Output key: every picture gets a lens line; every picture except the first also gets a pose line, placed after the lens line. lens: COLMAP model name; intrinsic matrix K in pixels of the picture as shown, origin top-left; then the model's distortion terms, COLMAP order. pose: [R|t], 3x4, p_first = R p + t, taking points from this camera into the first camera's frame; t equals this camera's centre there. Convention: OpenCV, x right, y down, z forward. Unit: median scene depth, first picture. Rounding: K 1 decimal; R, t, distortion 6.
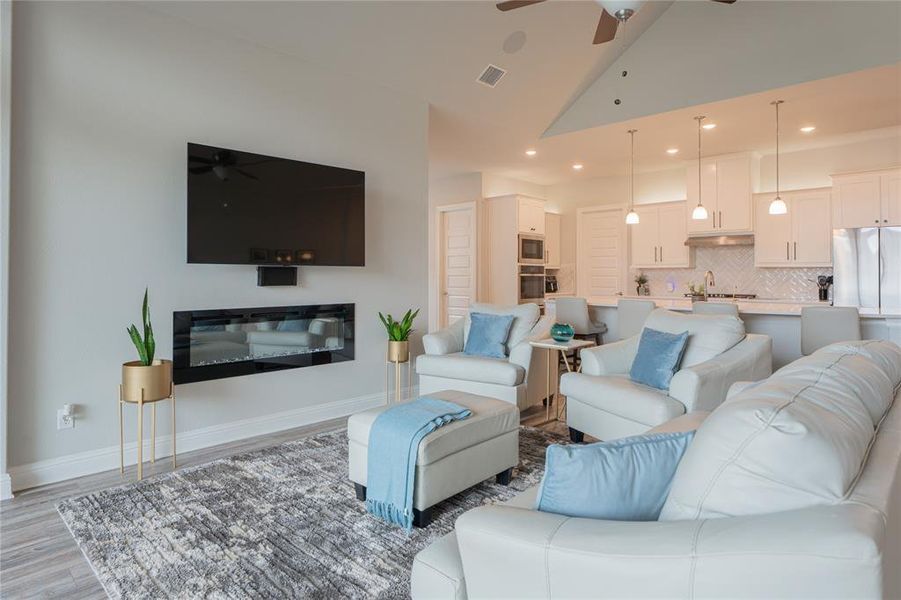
lens RADIAL K [[515.7, 0, 451.1], [0, 515.7, 267.9], [0, 0, 1]] dist [-0.005504, -0.000023]
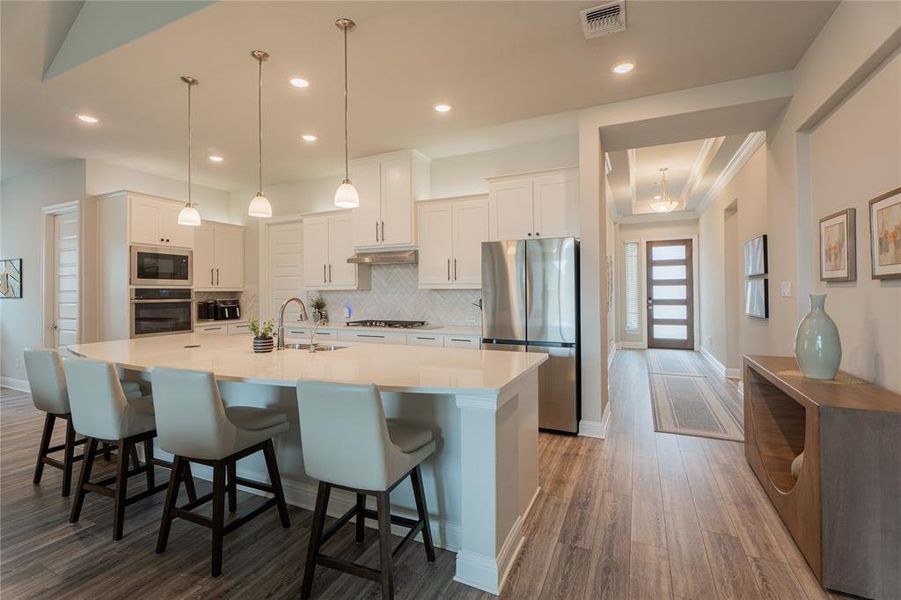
lens RADIAL K [[408.2, 0, 446.5], [0, 408.2, 290.9], [0, 0, 1]] dist [-0.001760, 0.000488]
pose [[0.946418, -0.011171, 0.322751, 0.490528], [0.006689, 0.999865, 0.014992, -0.009409], [-0.322875, -0.012030, 0.946365, 0.416691]]
